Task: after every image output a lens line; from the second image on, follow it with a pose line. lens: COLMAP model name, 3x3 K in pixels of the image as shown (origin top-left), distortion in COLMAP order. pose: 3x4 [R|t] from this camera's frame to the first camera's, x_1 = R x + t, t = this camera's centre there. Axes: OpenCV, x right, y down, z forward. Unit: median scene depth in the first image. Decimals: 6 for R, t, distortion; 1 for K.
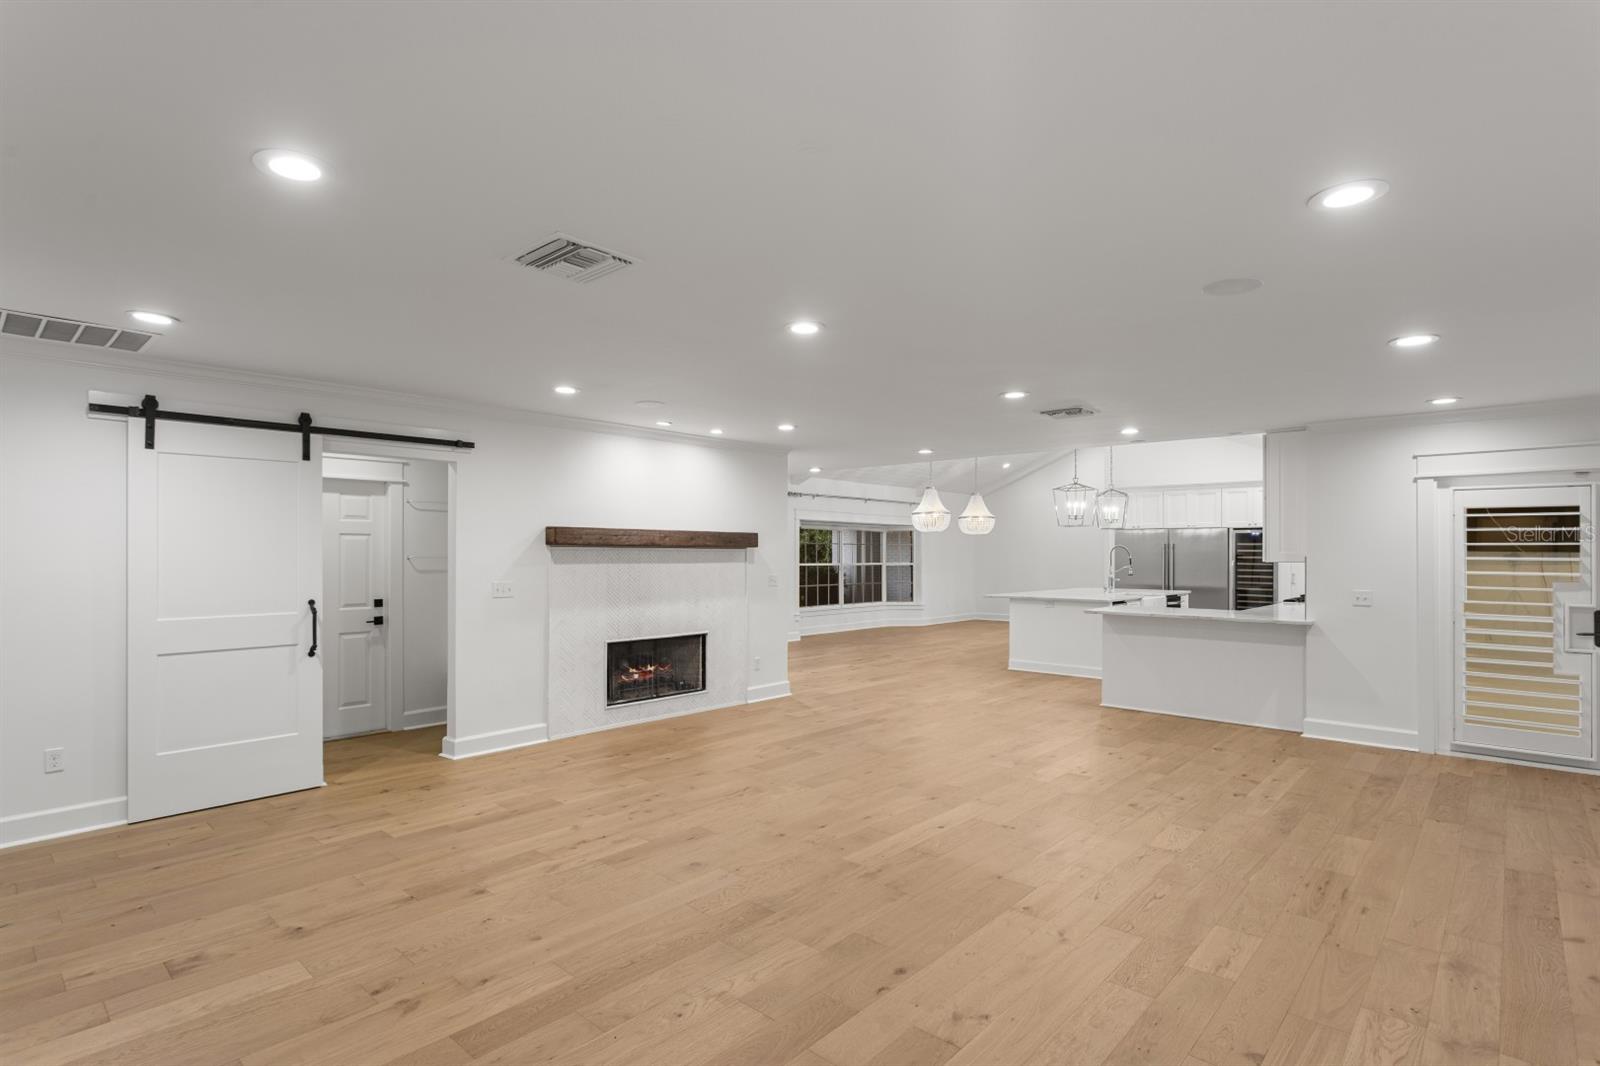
lens RADIAL K [[791.7, 0, 798.2], [0, 791.7, 552.8], [0, 0, 1]] dist [-0.017159, 0.000458]
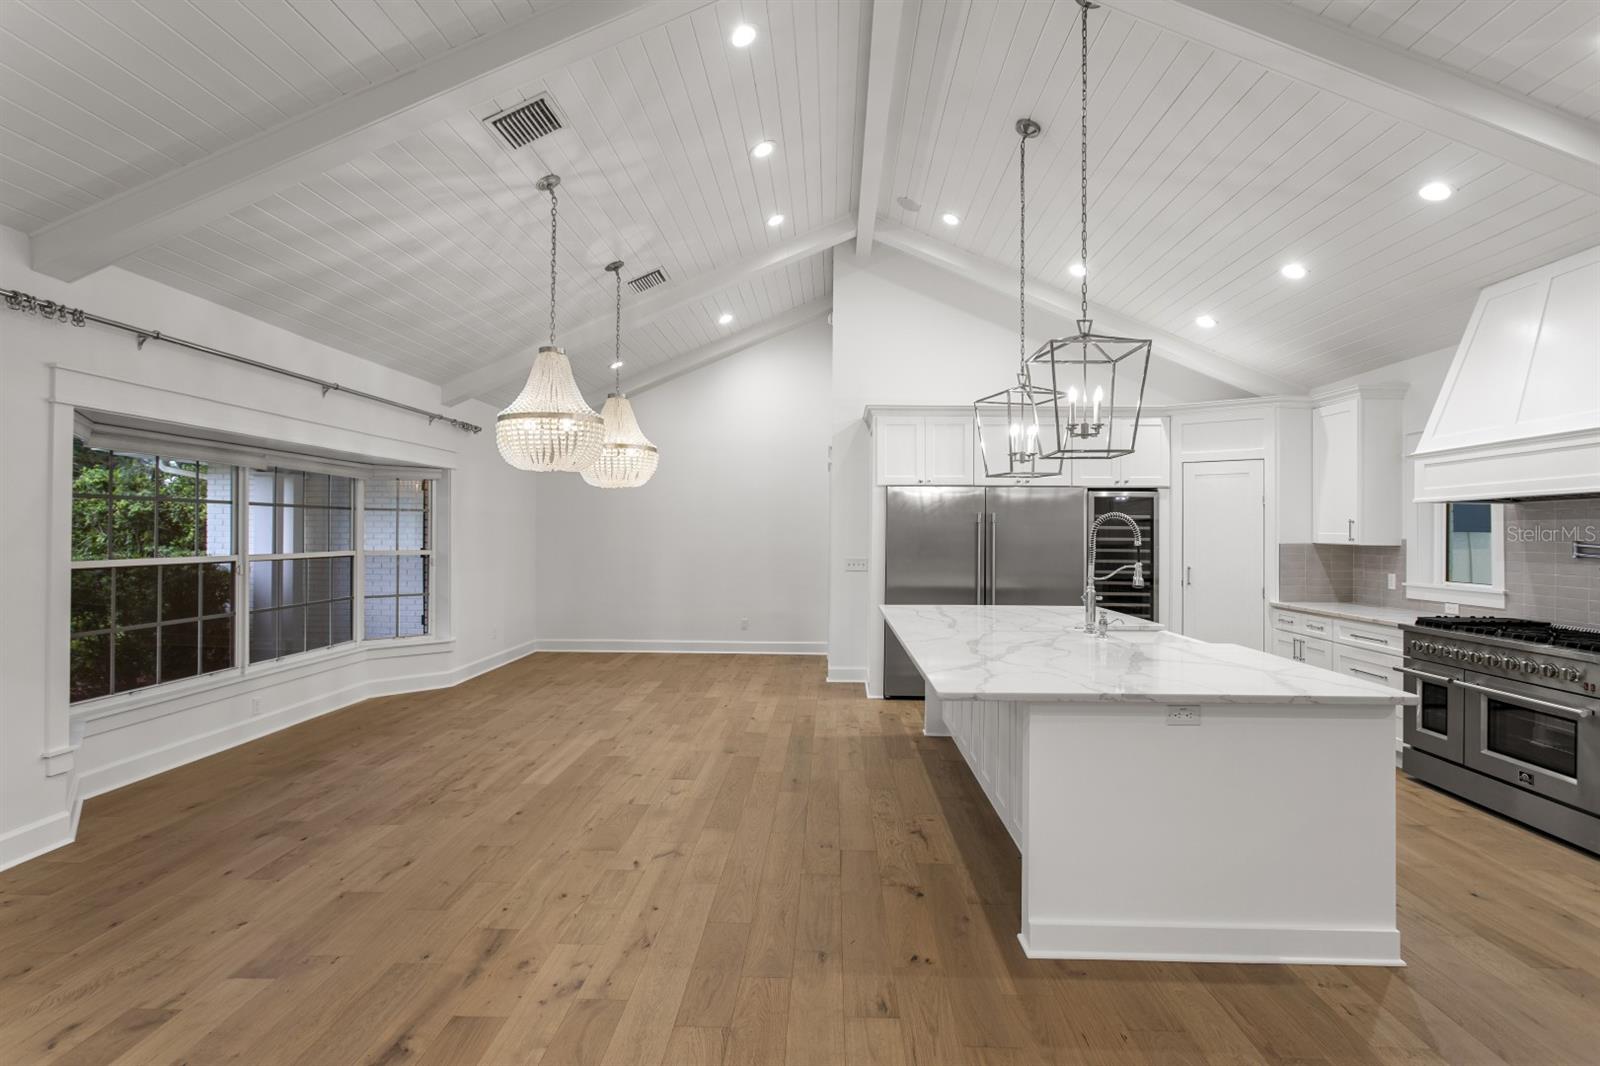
lens RADIAL K [[789.9, 0, 804.6], [0, 789.9, 517.4], [0, 0, 1]] dist [-0.007260, 0.001122]
pose [[0.766010, 0.013915, 0.642678, 0.041058], [-0.004962, 0.999864, -0.015736, -0.000027], [-0.642810, 0.008865, 0.765975, 1.181416]]
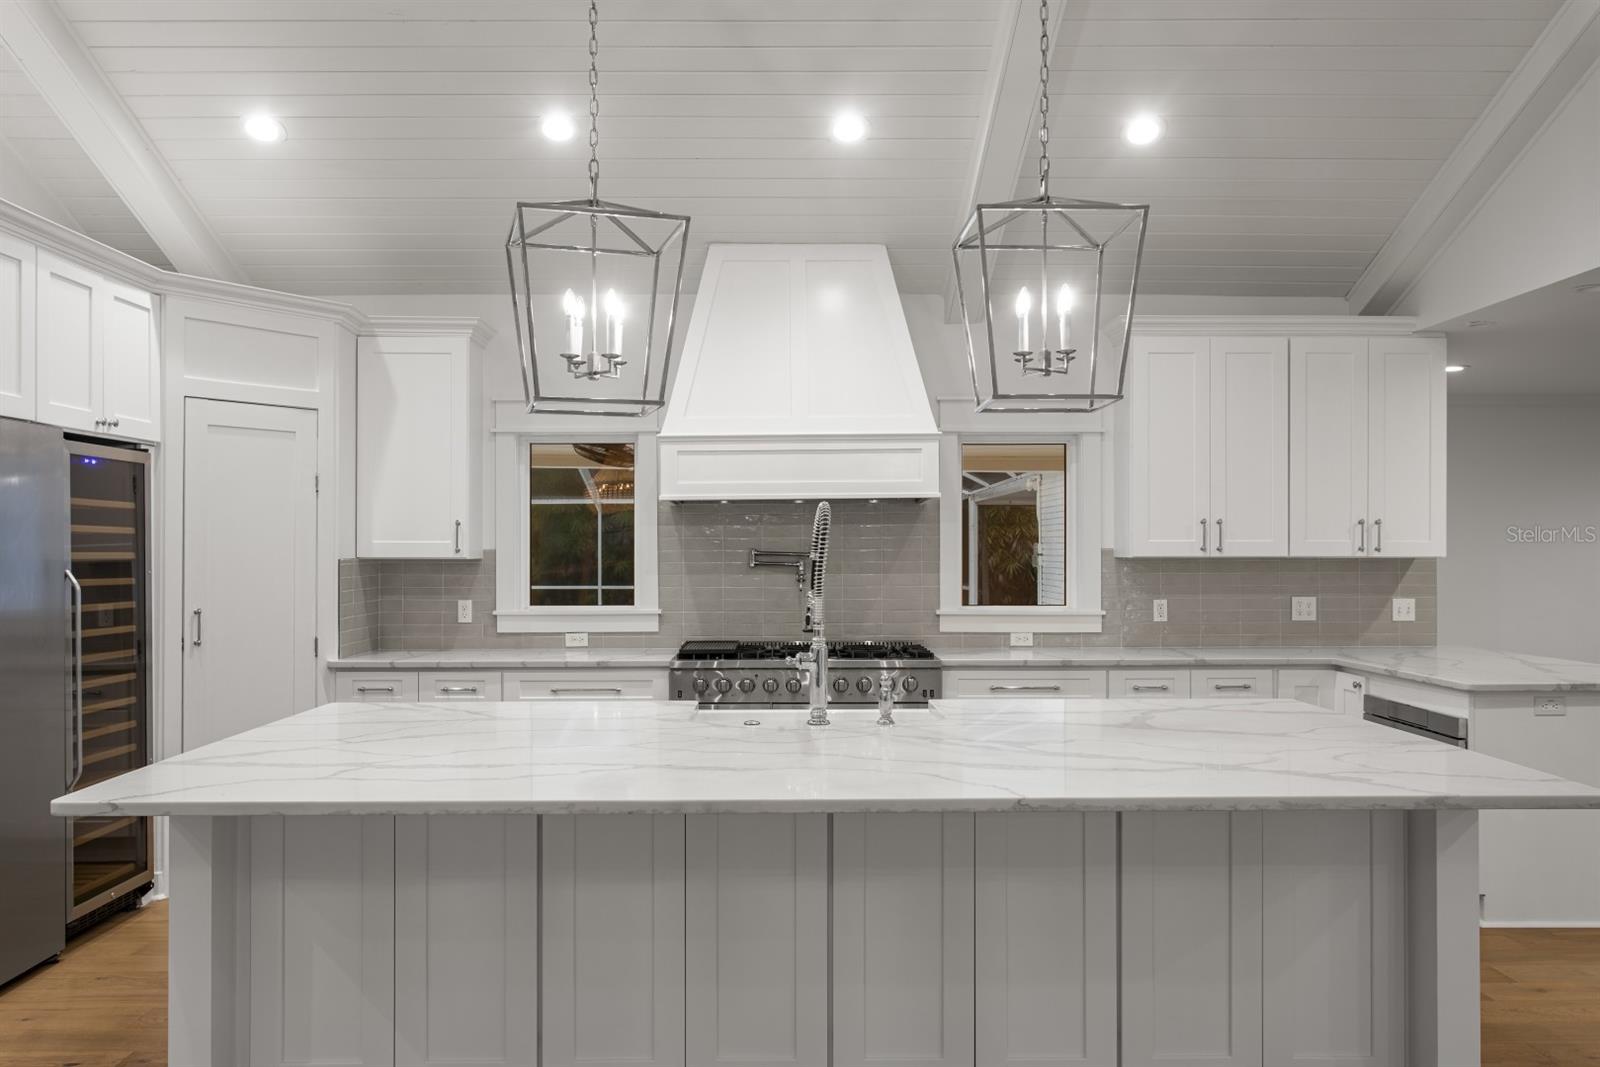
lens RADIAL K [[1242.9, 0, 795.7], [0, 1242.9, 539.1], [0, 0, 1]] dist [0.001088, 0.003741]
pose [[-0.674267, 0.004078, 0.738477, 0.224341], [-0.000759, 0.999980, -0.006215, 0.004658], [-0.738487, -0.004751, -0.674251, 1.853785]]
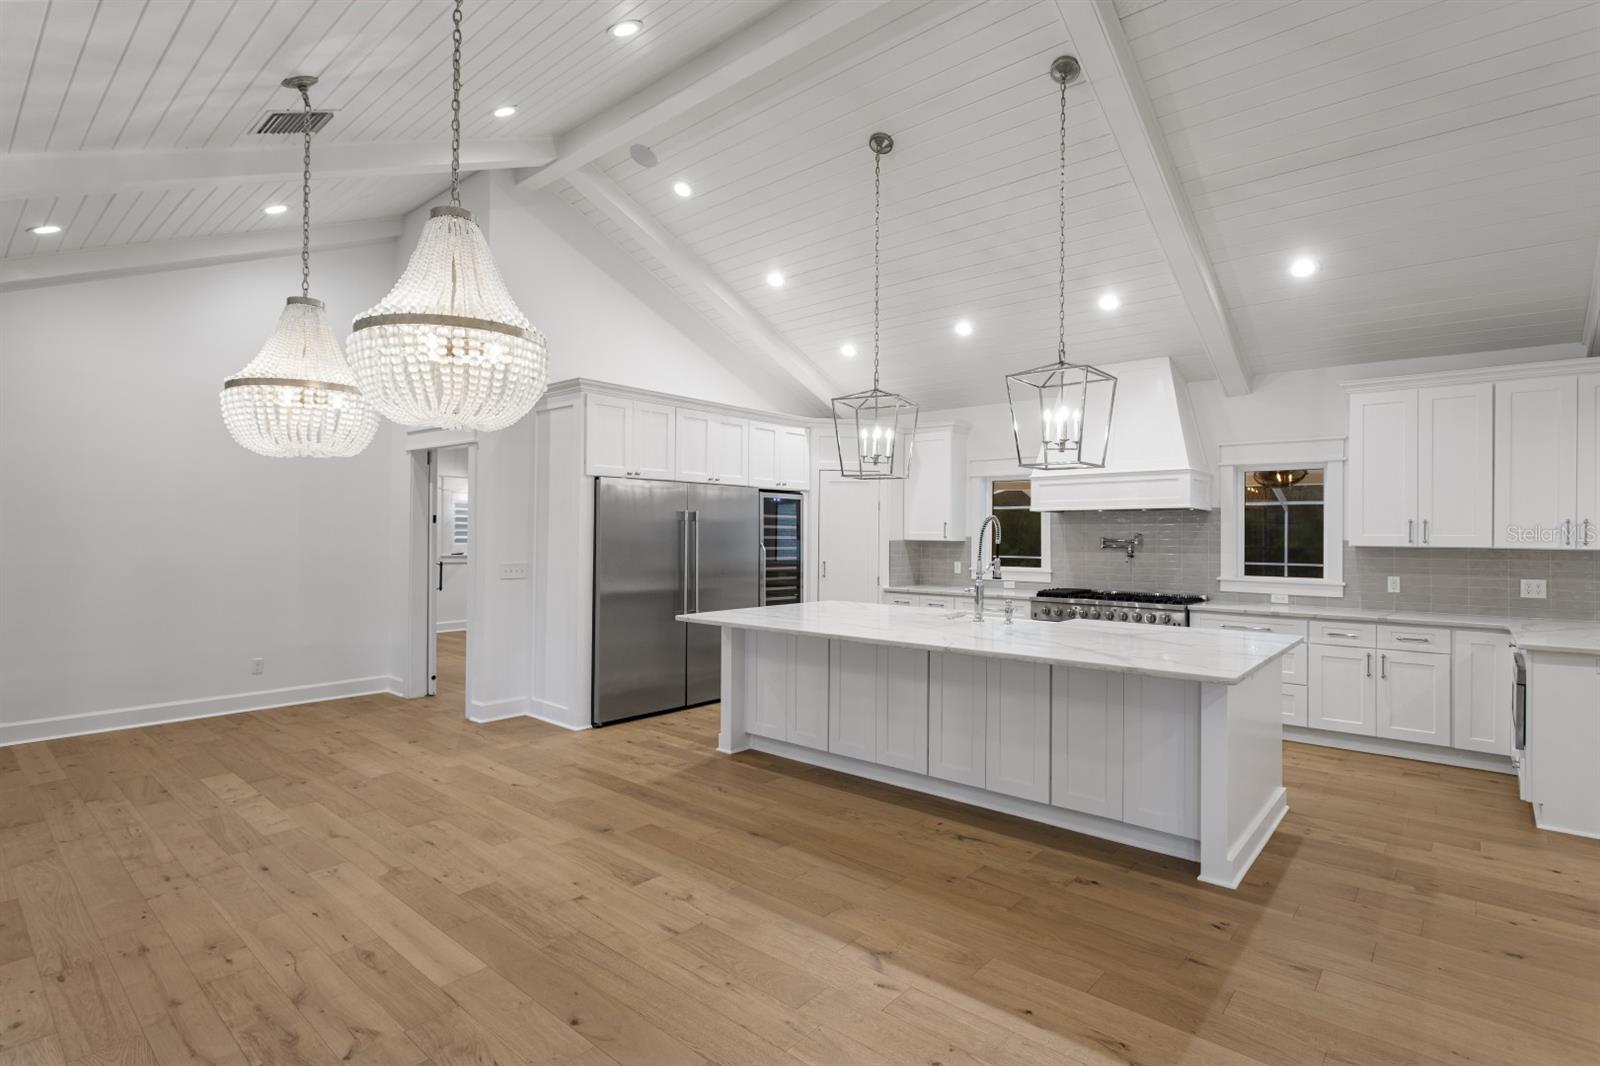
lens RADIAL K [[782.9, 0, 800.0], [0, 782.9, 533.0], [0, 0, 1]] dist [-0.013542, 0.007900]
pose [[-0.019147, -0.002890, 0.999812, -0.075122], [-0.007542, 0.999968, 0.002746, 0.000393], [-0.999788, -0.007488, -0.019168, 1.671098]]
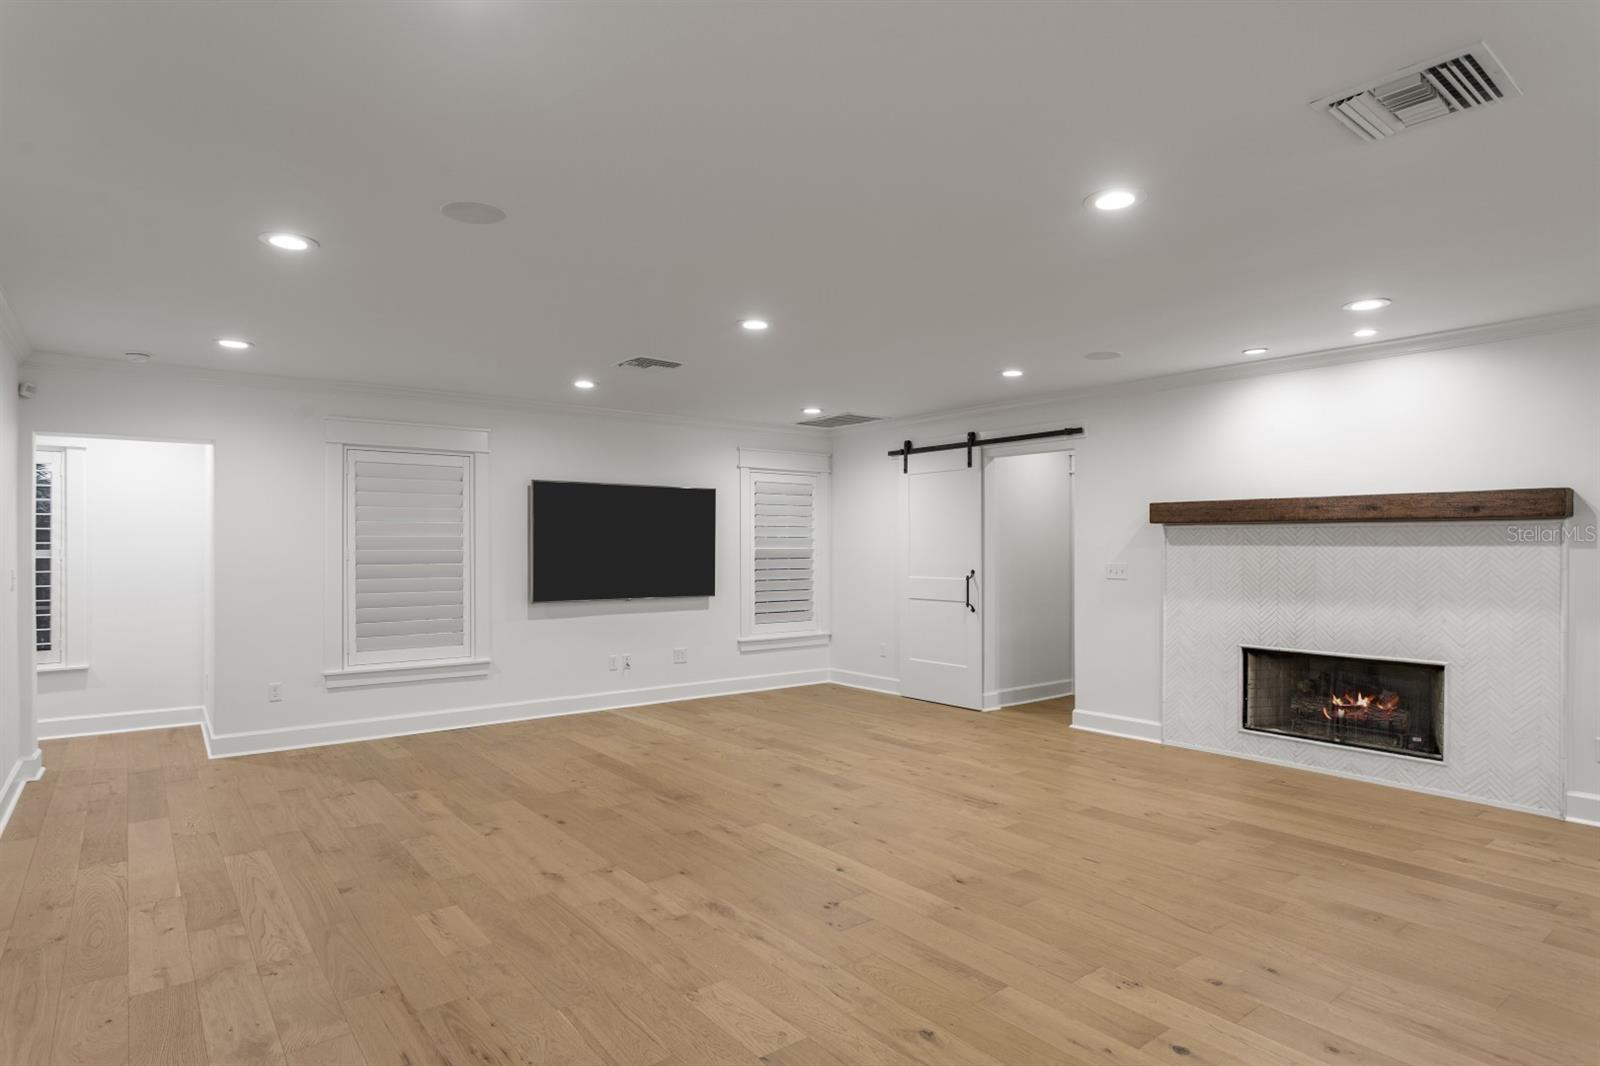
lens RADIAL K [[890.3, 0, 800.0], [0, 890.3, 533.0], [0, 0, 1]] dist [-0.024077, 0.000392]
pose [[-0.175728, -0.013453, -0.984347, 0.641329], [0.001061, 0.999903, -0.013855, 0.012027], [0.984438, -0.003479, -0.175697, 0.668432]]
